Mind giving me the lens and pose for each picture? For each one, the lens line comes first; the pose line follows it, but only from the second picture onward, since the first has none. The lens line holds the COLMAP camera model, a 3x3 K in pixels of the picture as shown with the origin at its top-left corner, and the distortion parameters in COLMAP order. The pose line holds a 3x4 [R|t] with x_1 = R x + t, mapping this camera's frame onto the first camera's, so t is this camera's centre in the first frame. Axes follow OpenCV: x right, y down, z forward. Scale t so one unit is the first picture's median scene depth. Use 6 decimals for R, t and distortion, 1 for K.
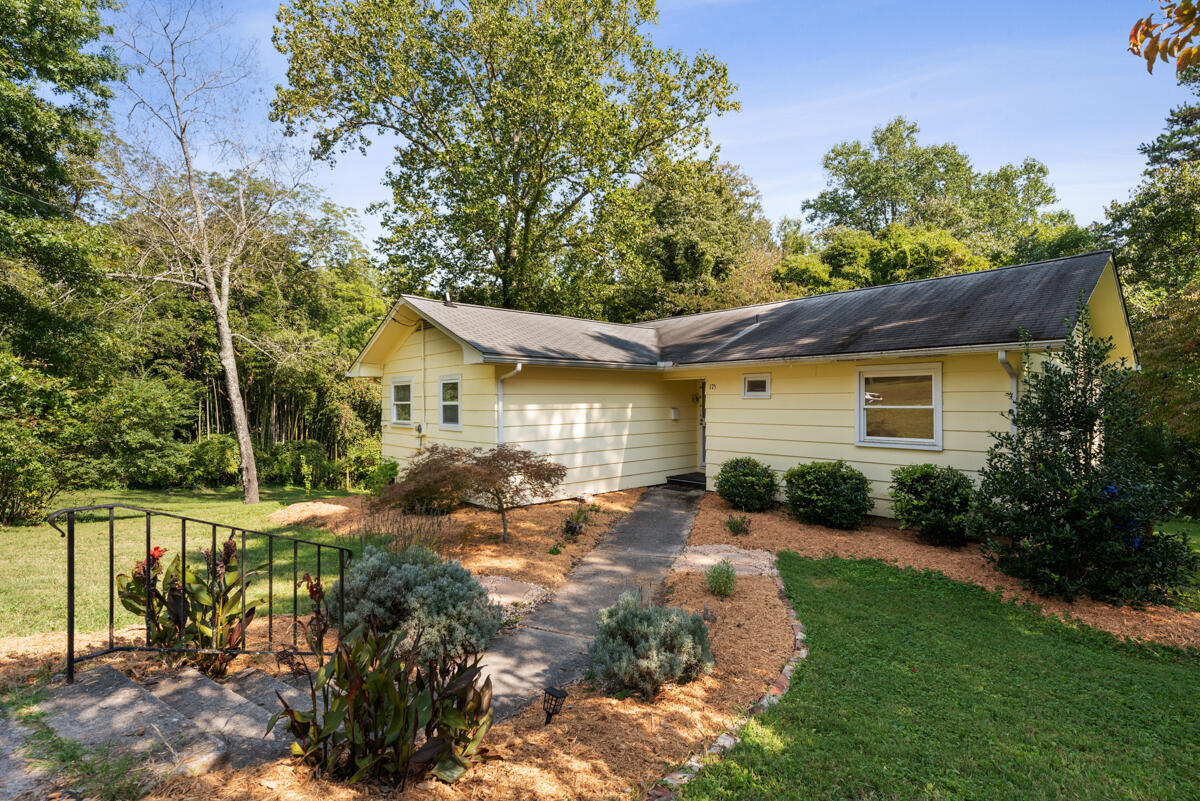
lens RADIAL K [[543.1, 0, 600.0], [0, 543.1, 400.5], [0, 0, 1]] dist [0.000564, 0.000259]
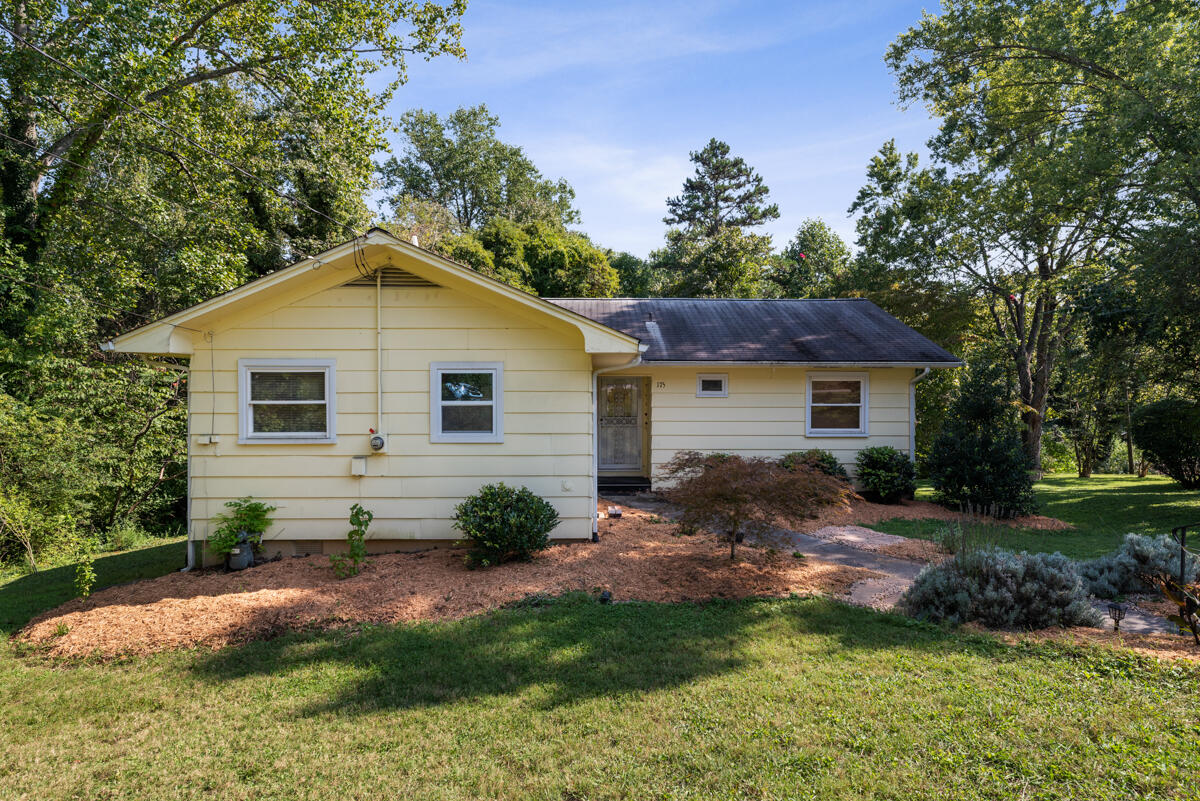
lens RADIAL K [[644.9, 0, 600.0], [0, 644.9, 400.5], [0, 0, 1]] dist [0.002981, 0.000438]
pose [[0.661114, -0.002265, 0.750282, -0.293268], [-0.004144, 0.999969, 0.006670, -0.001664], [-0.750274, -0.007519, 0.661084, 0.124266]]
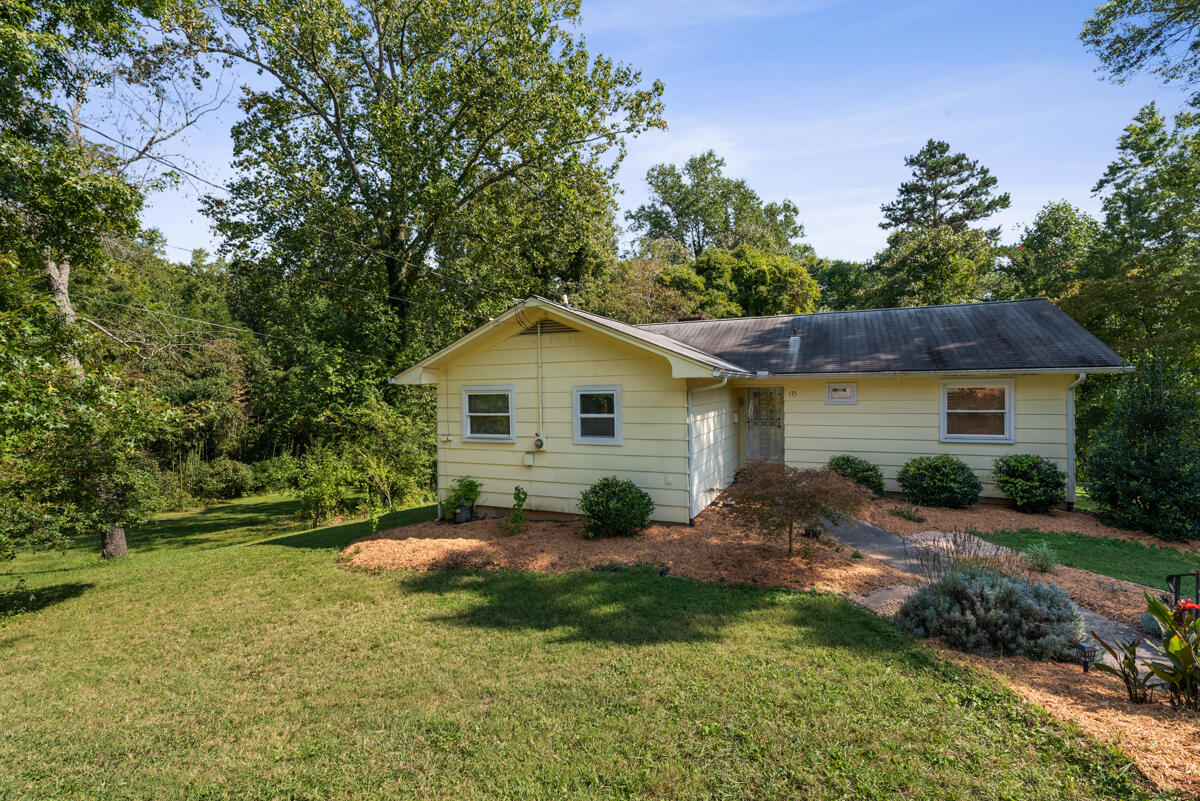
lens RADIAL K [[535.1, 0, 600.0], [0, 535.1, 400.5], [0, 0, 1]] dist [0.004347, 0.000495]
pose [[0.912752, -0.018647, 0.408088, -0.243867], [0.011115, 0.999721, 0.020819, -0.015253], [-0.408363, -0.014467, 0.912705, 0.057889]]
